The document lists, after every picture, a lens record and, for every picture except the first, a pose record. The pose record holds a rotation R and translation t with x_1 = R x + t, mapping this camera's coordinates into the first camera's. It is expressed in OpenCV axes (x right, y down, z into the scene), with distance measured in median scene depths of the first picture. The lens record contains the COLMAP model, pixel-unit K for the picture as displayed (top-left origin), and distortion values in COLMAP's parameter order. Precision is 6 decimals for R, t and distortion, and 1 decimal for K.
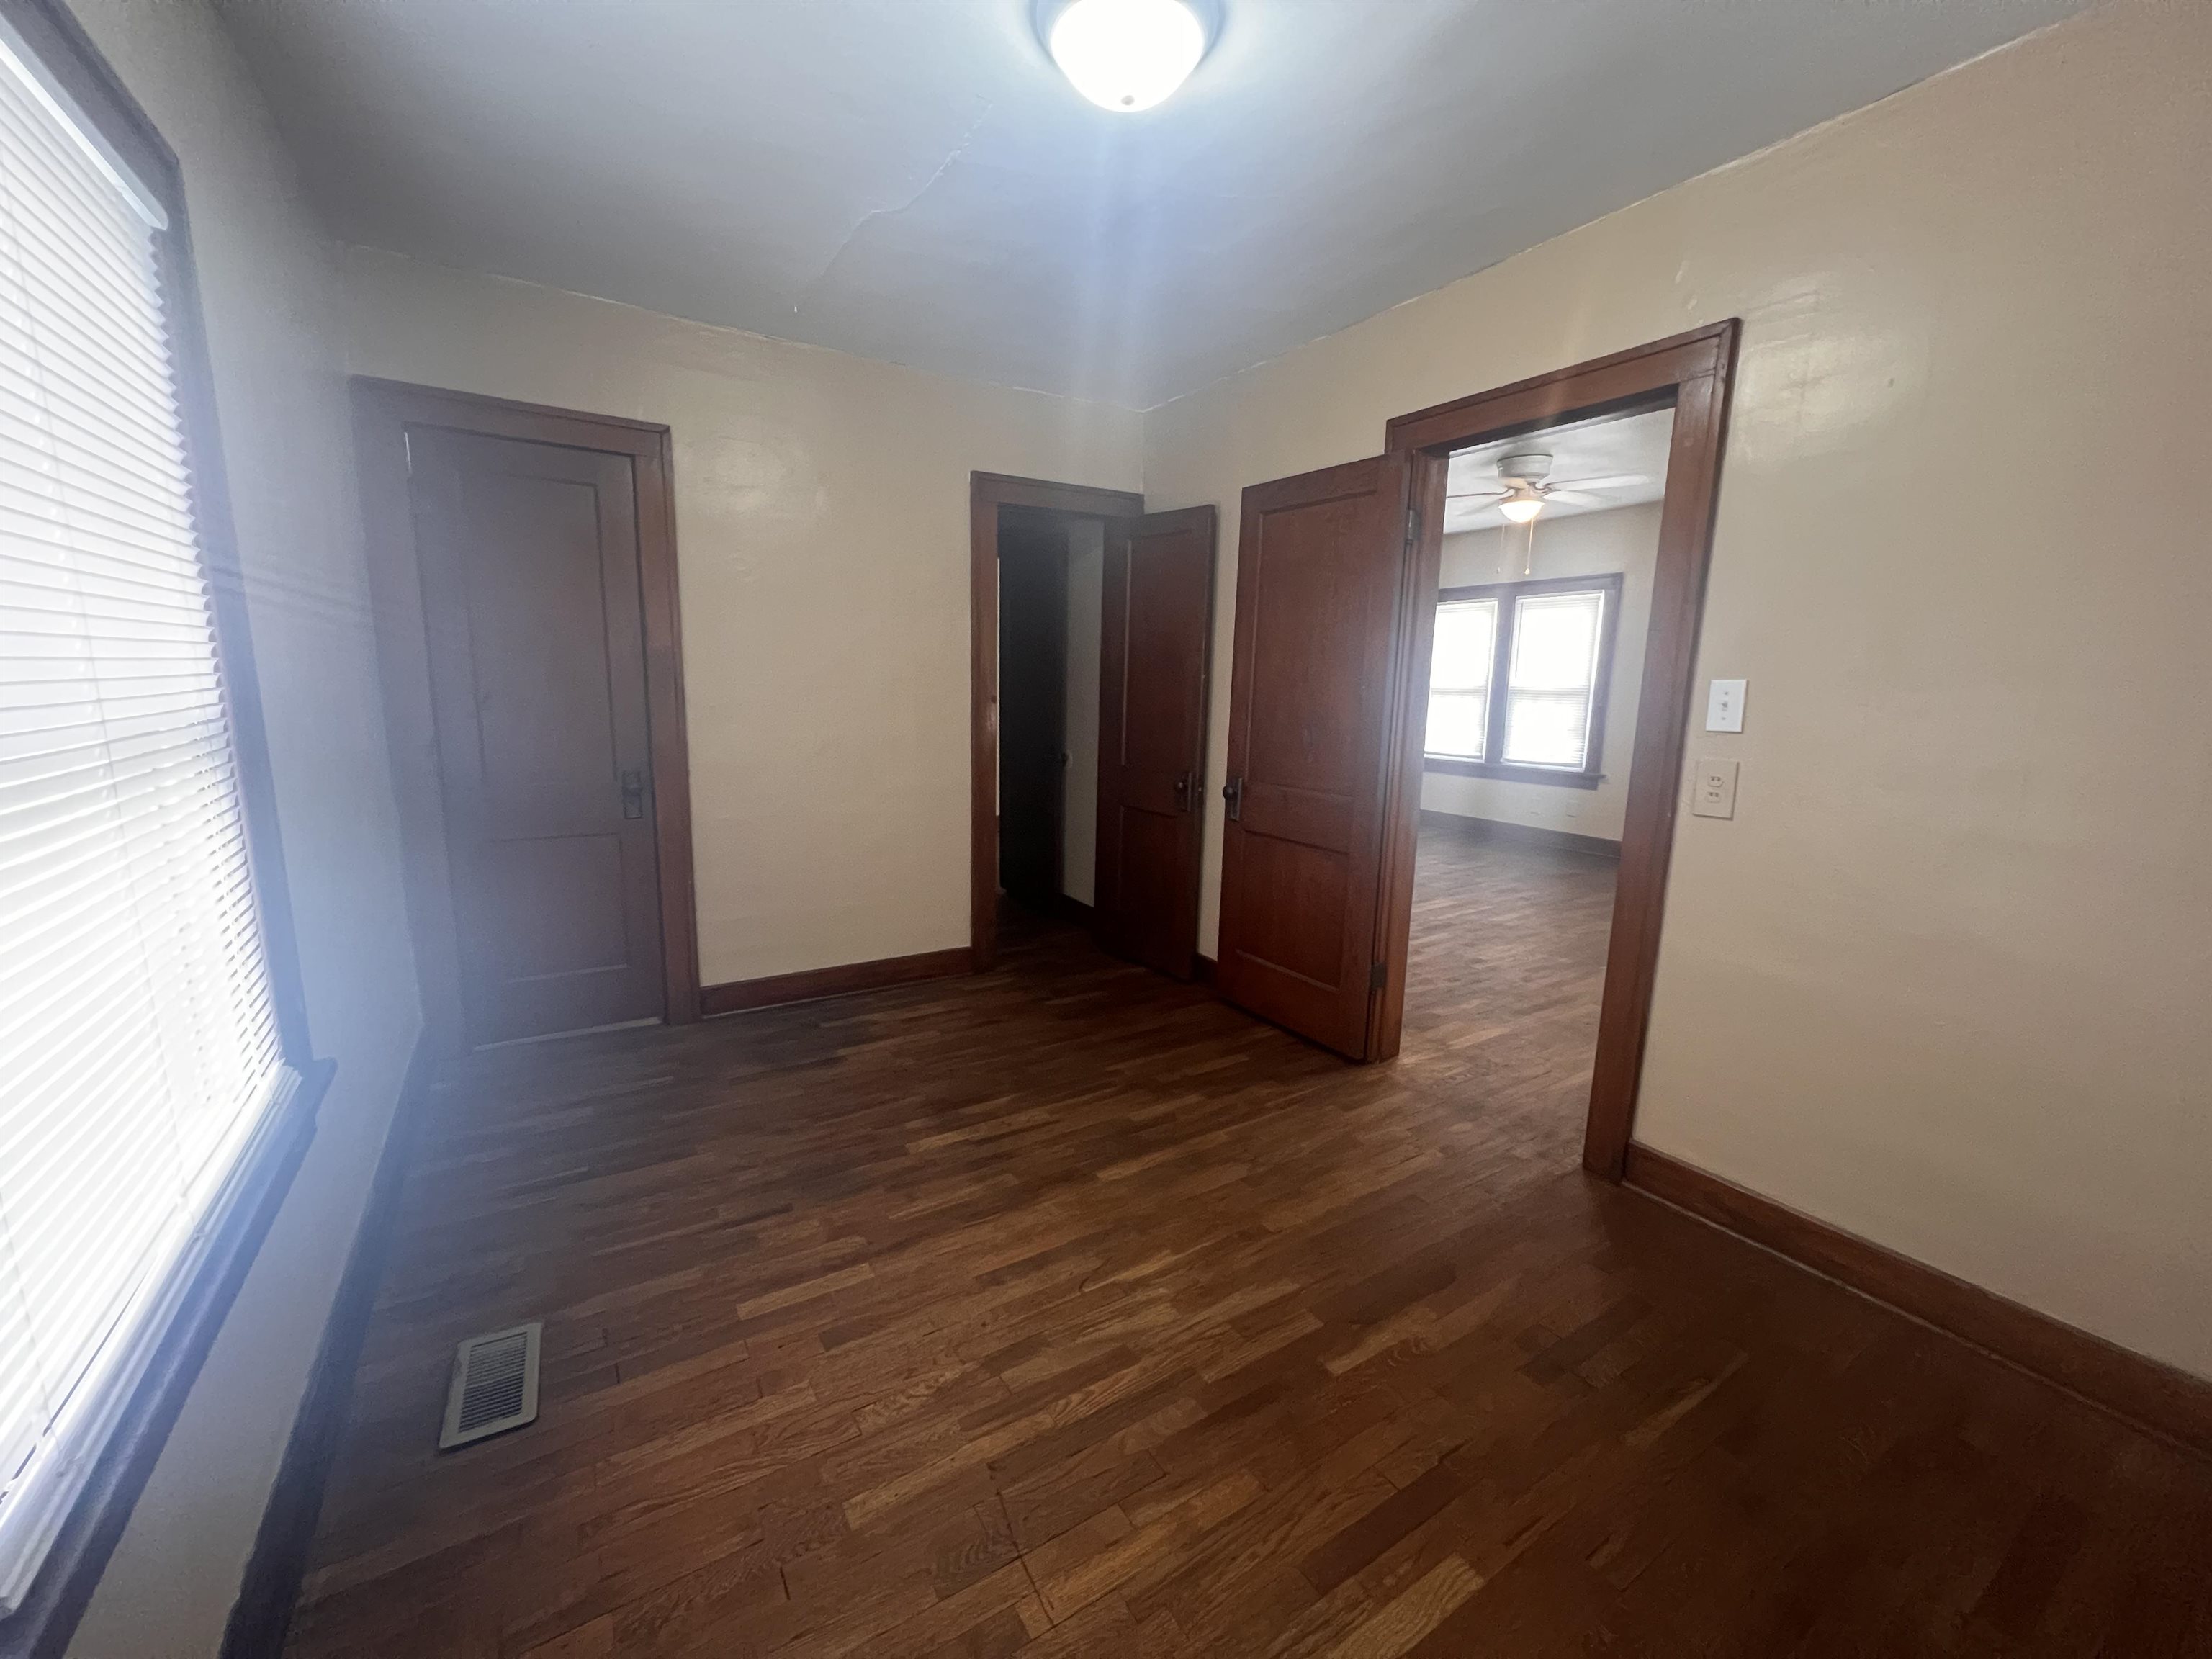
lens RADIAL K [[885.6, 0, 1111.5], [0, 885.6, 827.1], [0, 0, 1]] dist [0.000640, 0.000387]
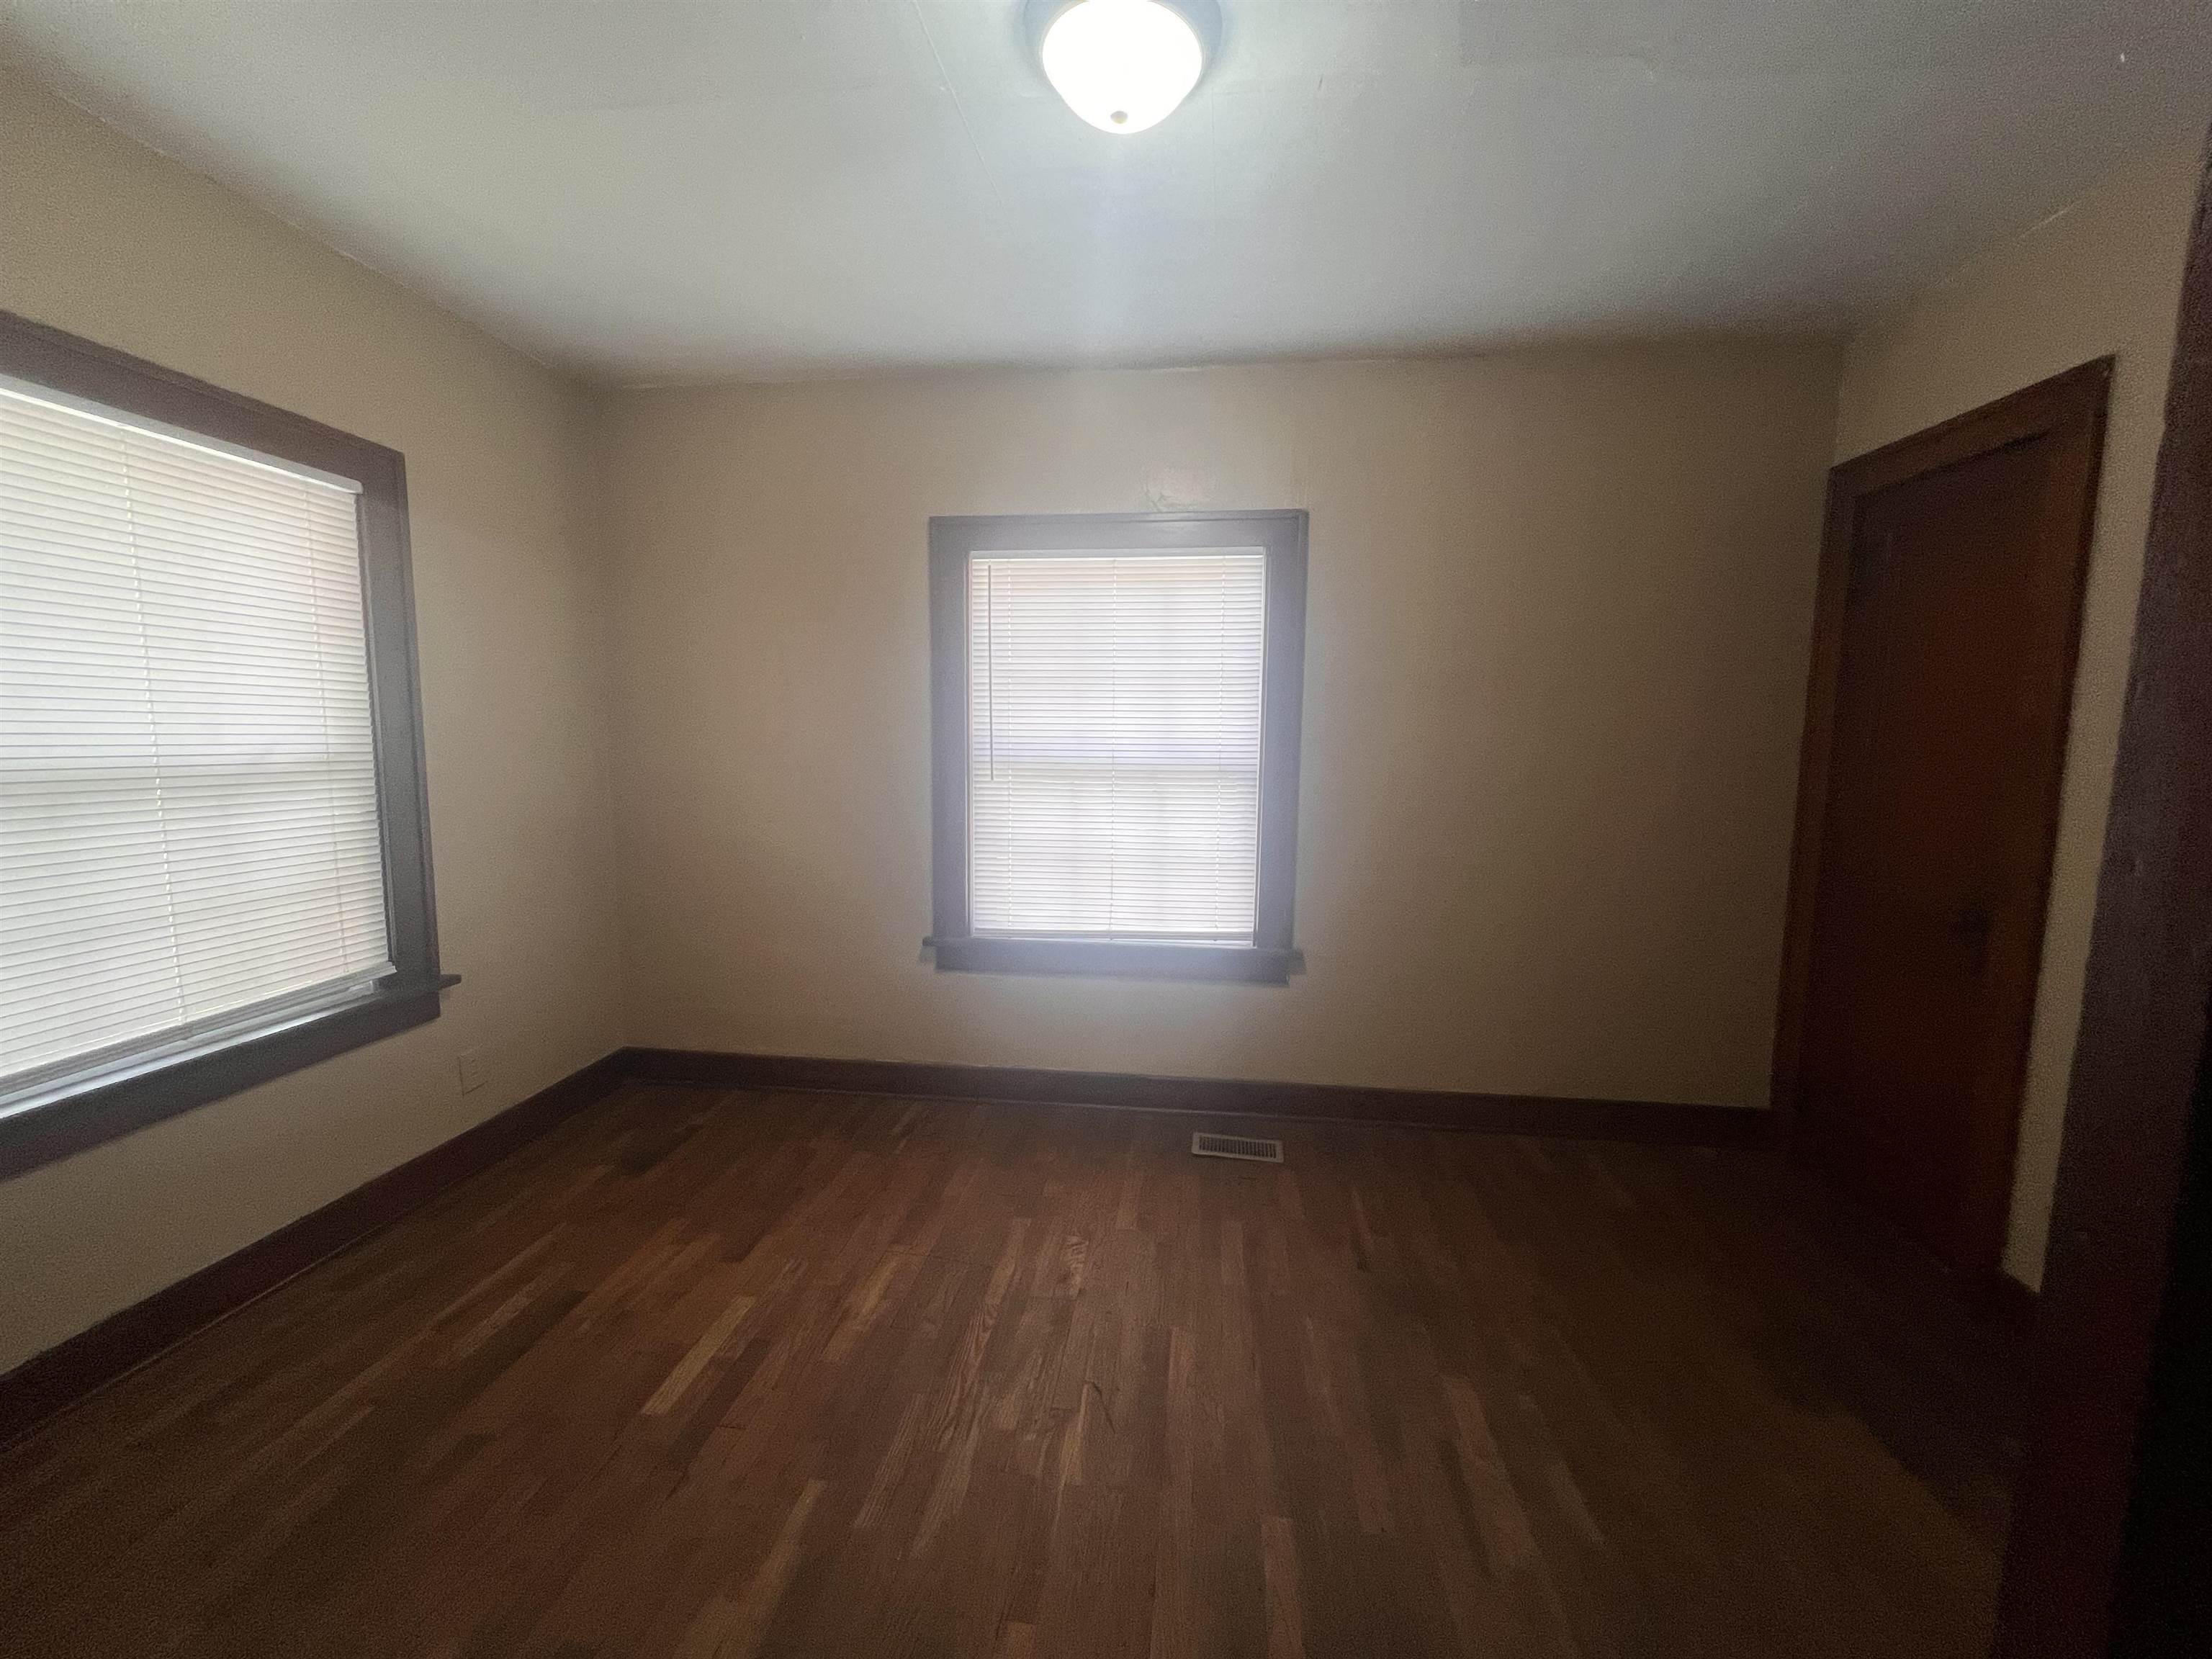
lens RADIAL K [[885.6, 0, 1111.5], [0, 885.6, 827.1], [0, 0, 1]] dist [0.000640, 0.000387]
pose [[-0.625960, 0.054816, -0.777927, 0.683904], [-0.152928, 0.969531, 0.191371, -0.246257], [0.764714, 0.238757, -0.598504, 1.509846]]
